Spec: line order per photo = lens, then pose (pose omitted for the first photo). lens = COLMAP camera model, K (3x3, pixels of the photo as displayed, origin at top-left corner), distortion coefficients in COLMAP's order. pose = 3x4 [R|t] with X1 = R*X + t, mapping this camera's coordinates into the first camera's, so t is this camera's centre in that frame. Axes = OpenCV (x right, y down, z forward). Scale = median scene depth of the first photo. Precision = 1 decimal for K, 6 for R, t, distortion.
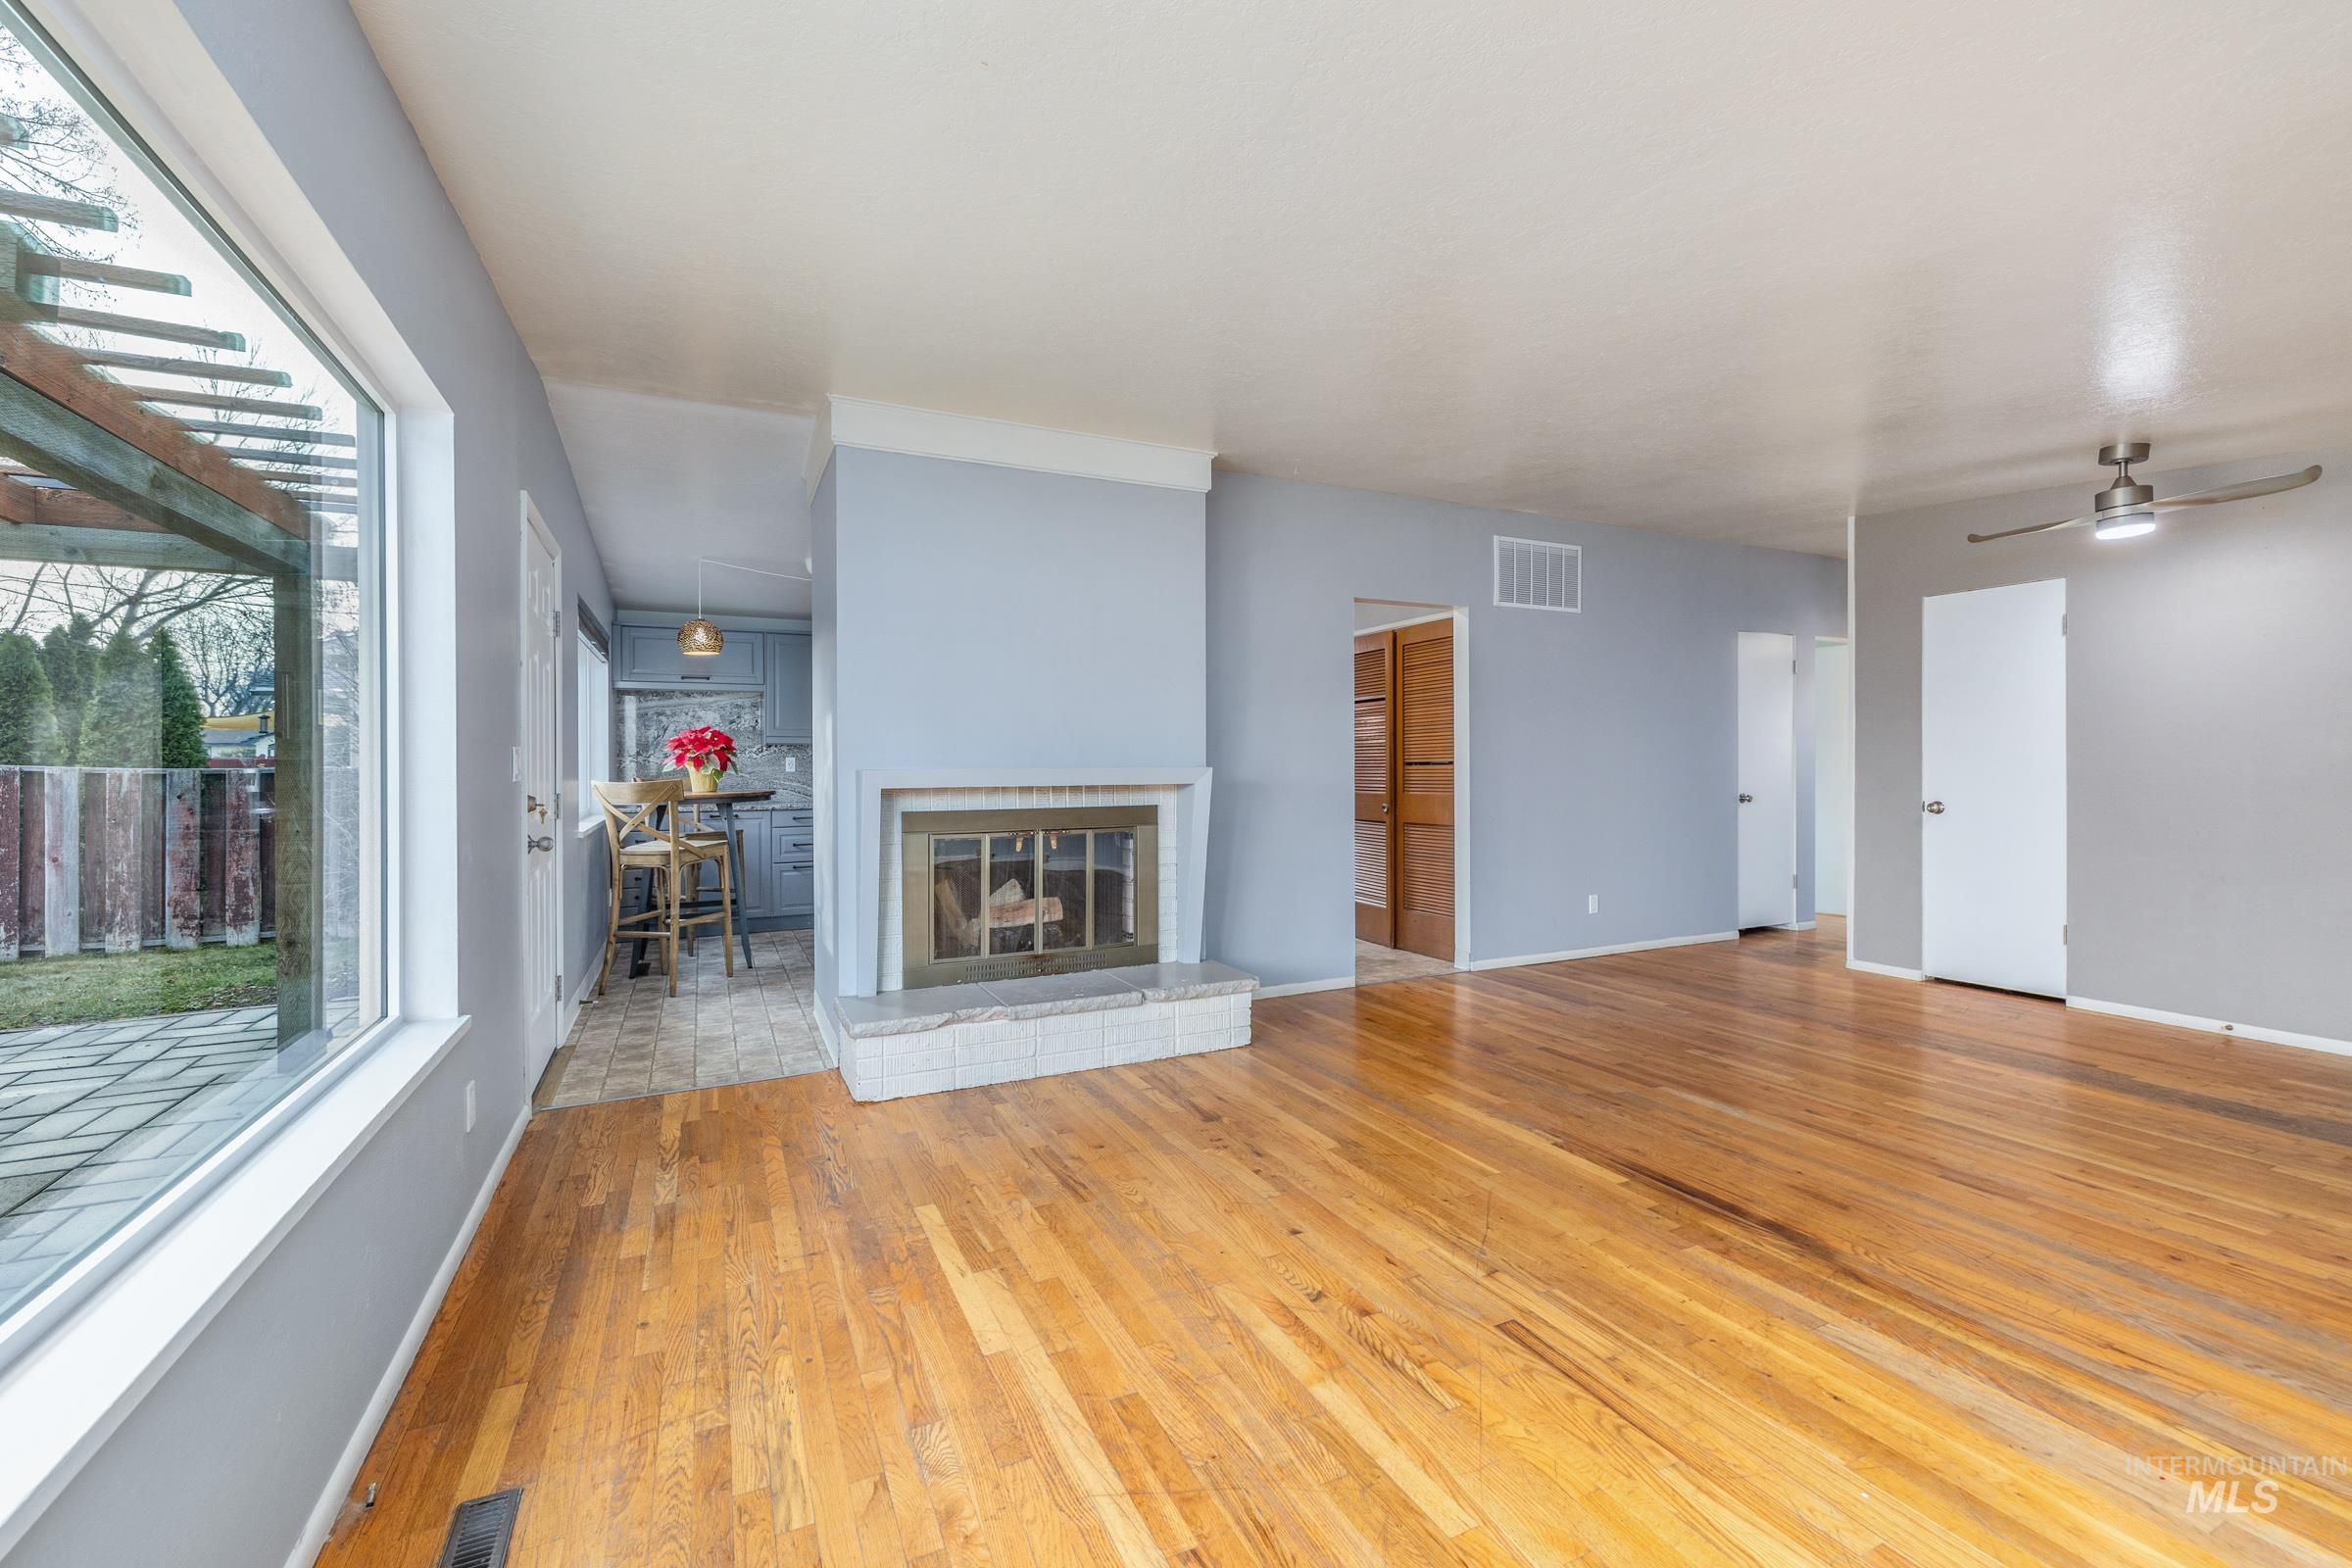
lens RADIAL K [[979.4, 0, 1177.8], [0, 979.4, 770.2], [0, 0, 1]] dist [-0.000243, -0.000012]
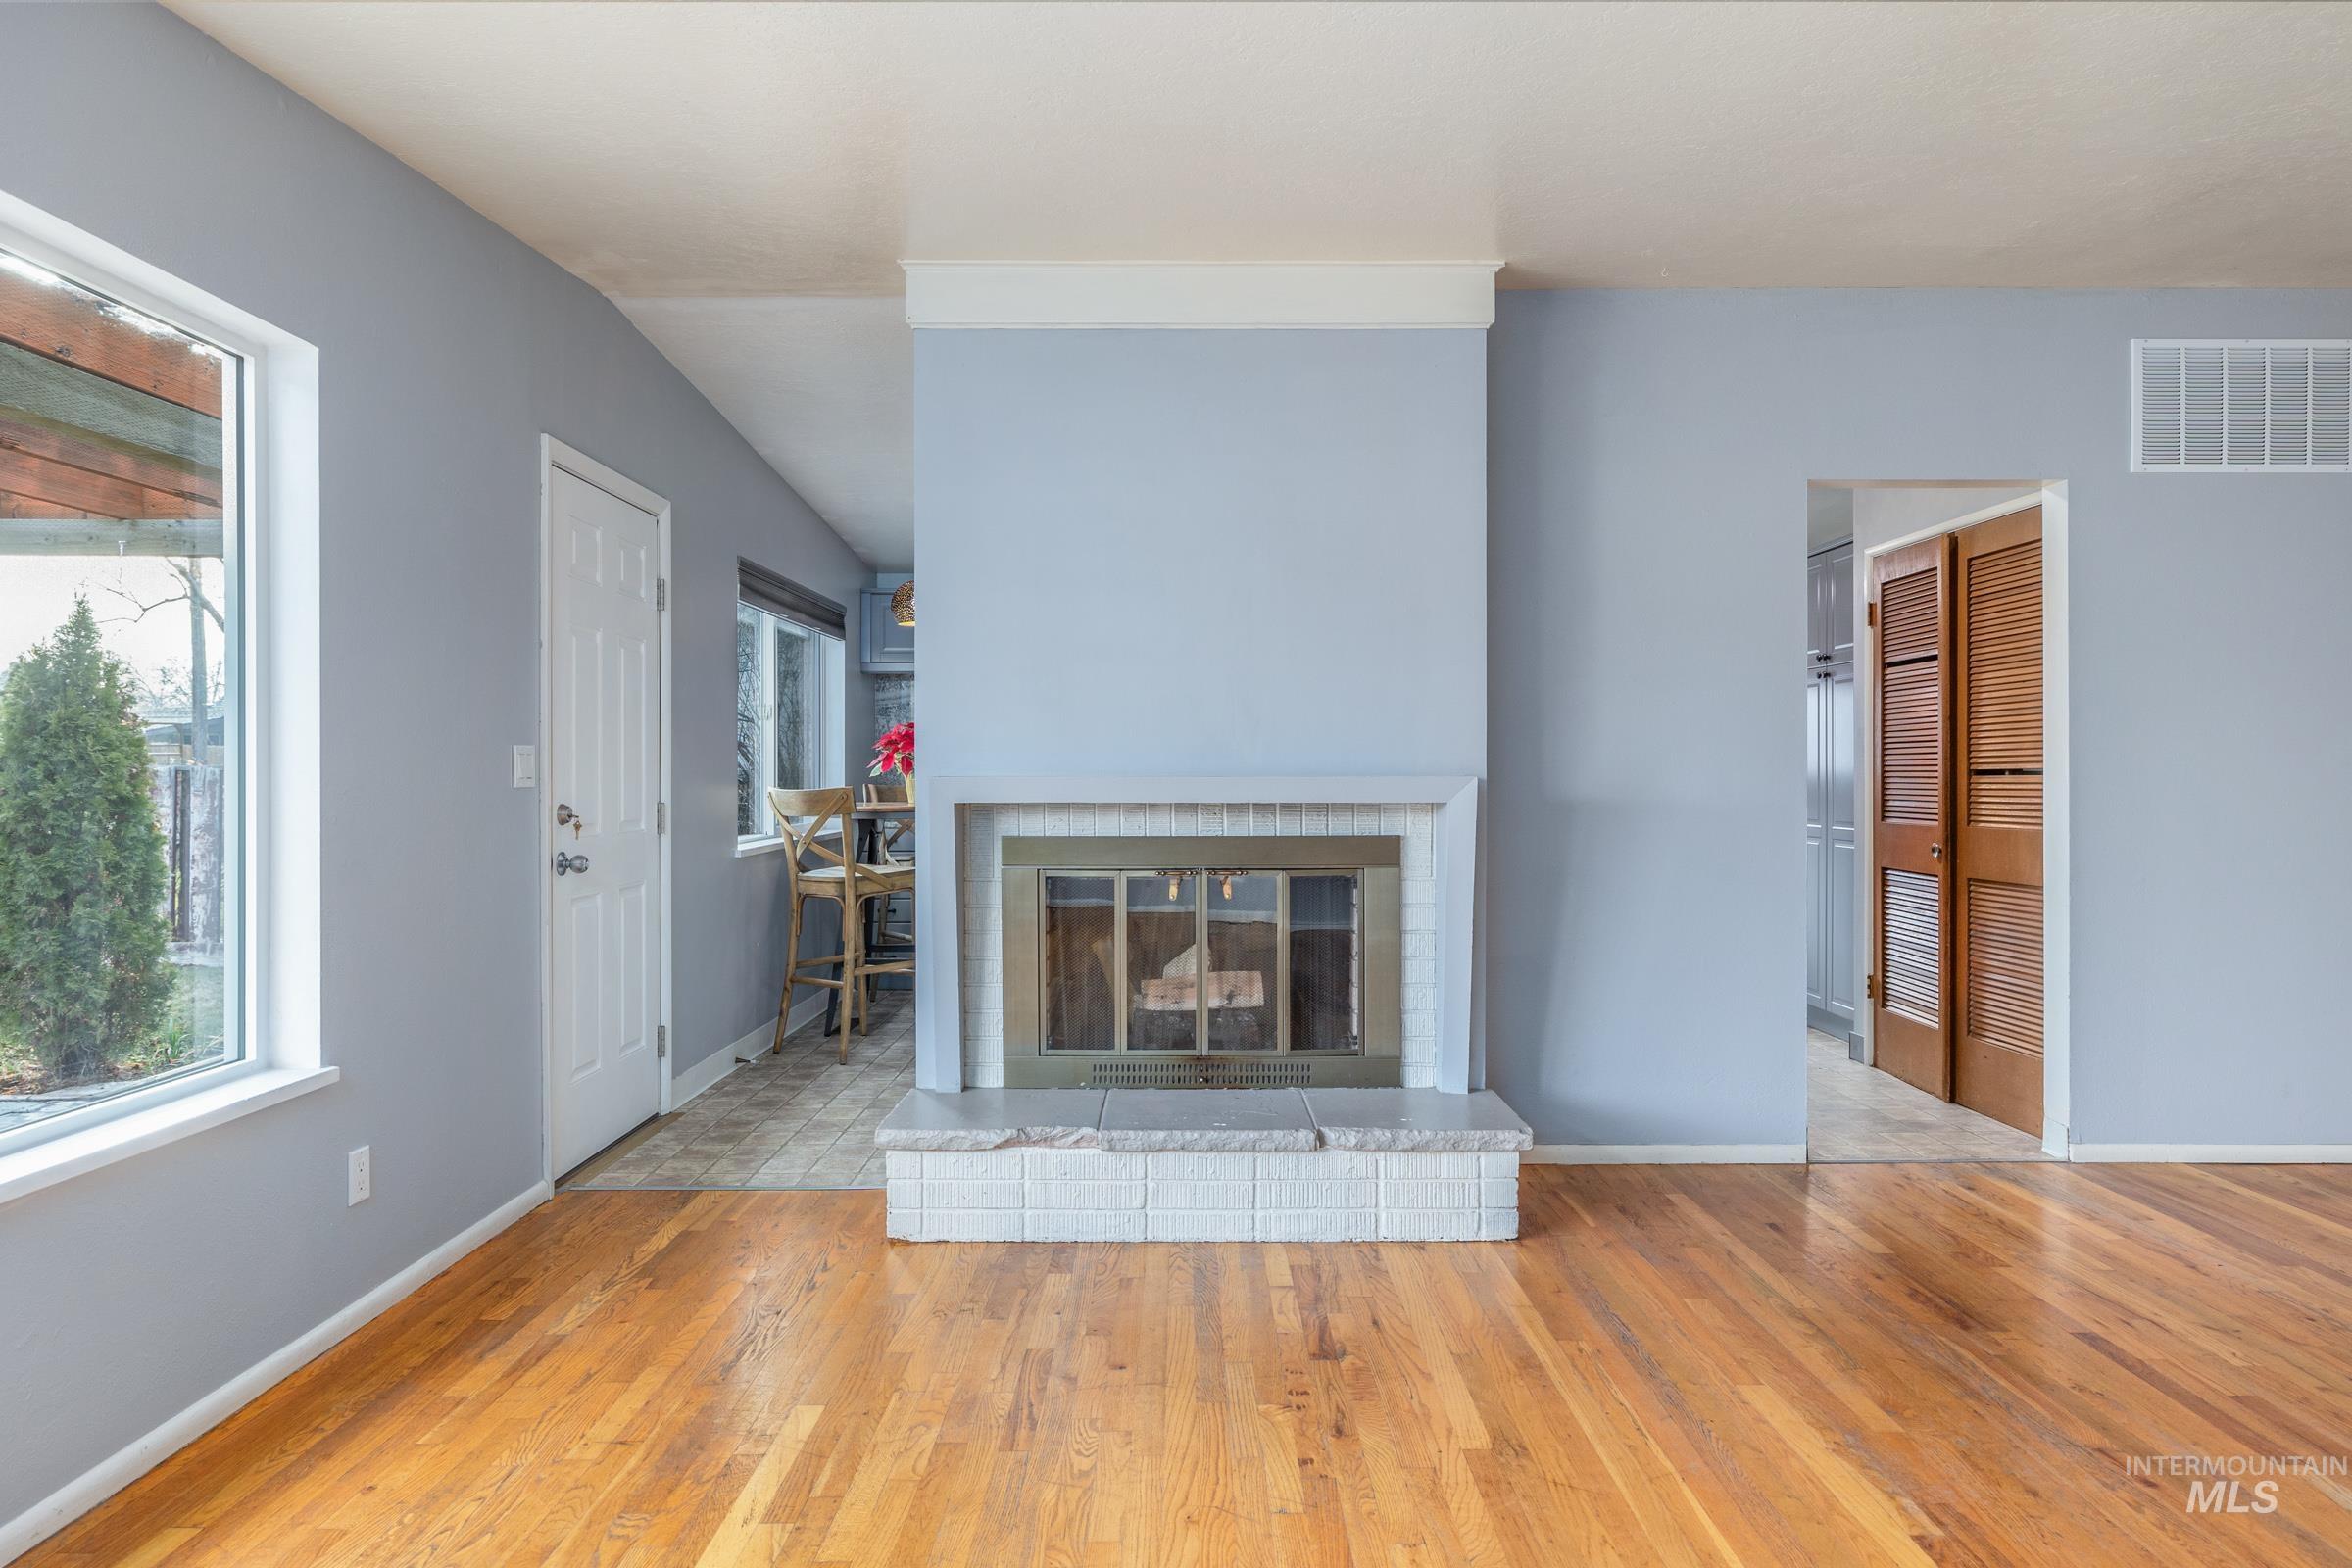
lens RADIAL K [[1387.9, 0, 1174.3], [0, 1387.9, 774.3], [0, 0, 1]] dist [-0.003776, 0.001904]
pose [[0.900317, 0.006961, -0.435179, 0.263398], [-0.007960, 0.999968, -0.000472, -0.002487], [0.435162, 0.003889, 0.900344, 0.150467]]
